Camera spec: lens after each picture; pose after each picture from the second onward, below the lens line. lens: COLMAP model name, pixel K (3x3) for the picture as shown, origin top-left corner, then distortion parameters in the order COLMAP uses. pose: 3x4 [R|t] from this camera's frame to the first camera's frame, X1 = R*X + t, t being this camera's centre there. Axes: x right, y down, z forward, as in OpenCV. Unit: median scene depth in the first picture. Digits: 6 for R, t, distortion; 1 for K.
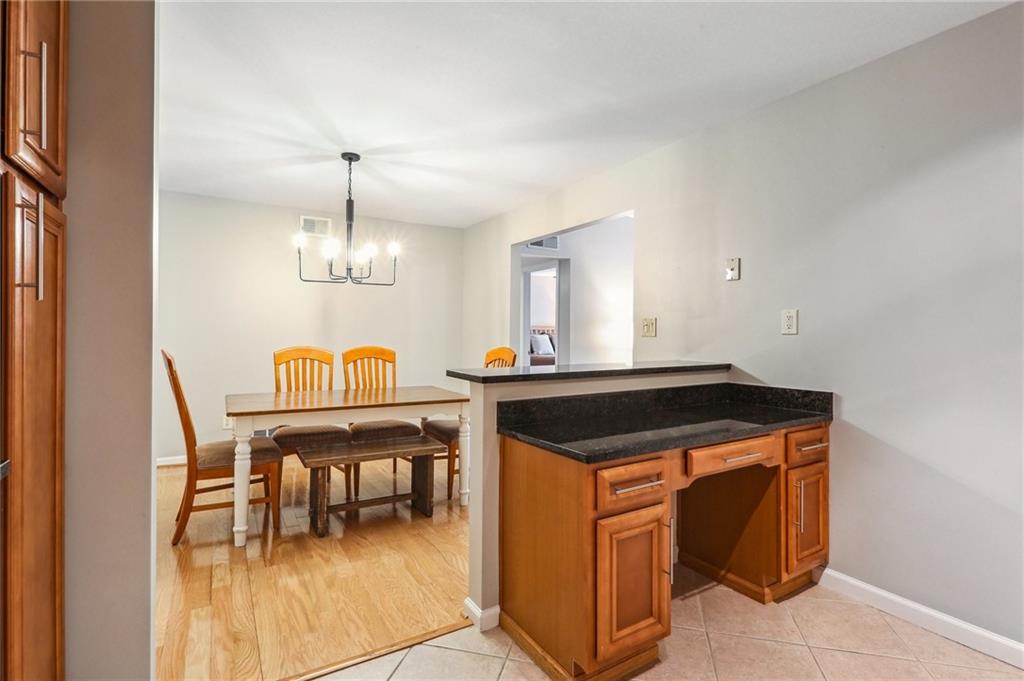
lens RADIAL K [[496.4, 0, 513.2], [0, 496.4, 338.7], [0, 0, 1]] dist [-0.008202, -0.000903]
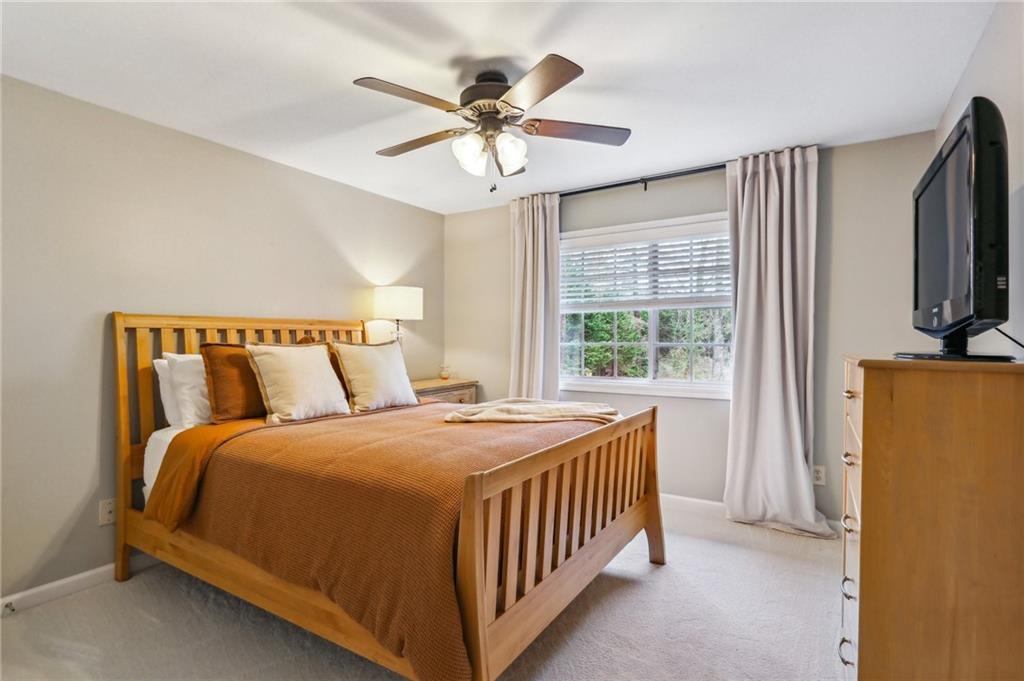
lens RADIAL K [[496.4, 0, 512.8], [0, 496.4, 340.4], [0, 0, 1]] dist [-0.008202, -0.000903]
pose [[0.900780, 0.000324, 0.434276, 0.043362], [0.002149, 0.999984, -0.005202, -0.009225], [-0.434271, 0.005619, 0.900765, 0.689741]]
